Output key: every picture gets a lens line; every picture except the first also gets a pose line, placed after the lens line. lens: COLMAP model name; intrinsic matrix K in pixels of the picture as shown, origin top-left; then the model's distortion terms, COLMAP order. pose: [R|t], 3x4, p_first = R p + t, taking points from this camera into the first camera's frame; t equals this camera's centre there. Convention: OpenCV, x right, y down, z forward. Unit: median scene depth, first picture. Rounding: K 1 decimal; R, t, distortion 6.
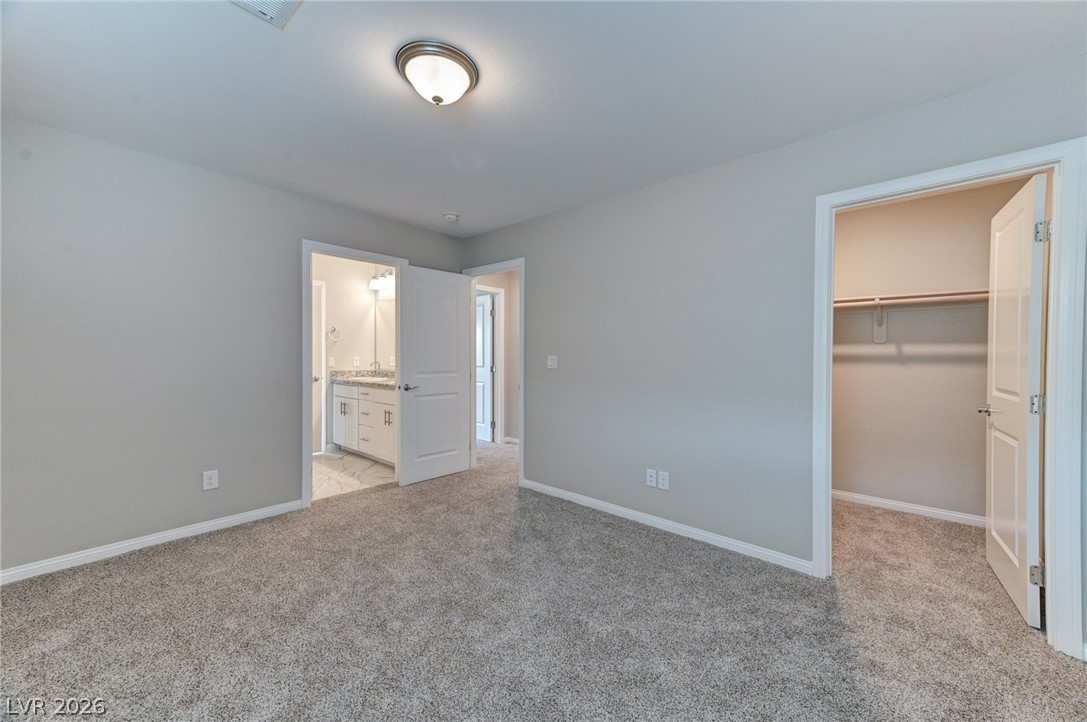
lens RADIAL K [[420.4, 0, 547.1], [0, 420.4, 361.1], [0, 0, 1]] dist [0.024298, 0.000097]
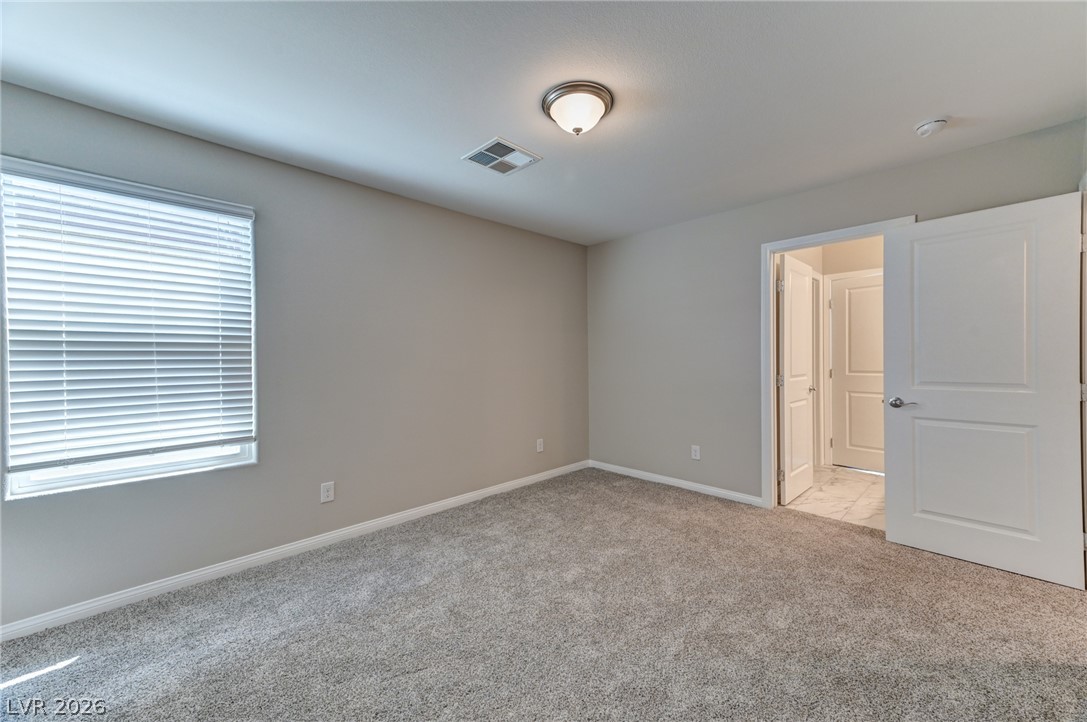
lens RADIAL K [[420.4, 0, 547.1], [0, 420.4, 361.1], [0, 0, 1]] dist [0.024298, 0.000097]
pose [[-0.067388, 0.003963, -0.997719, 0.443793], [-0.007764, 0.999960, 0.004496, -0.005184], [0.997697, 0.008049, -0.067354, 0.511089]]
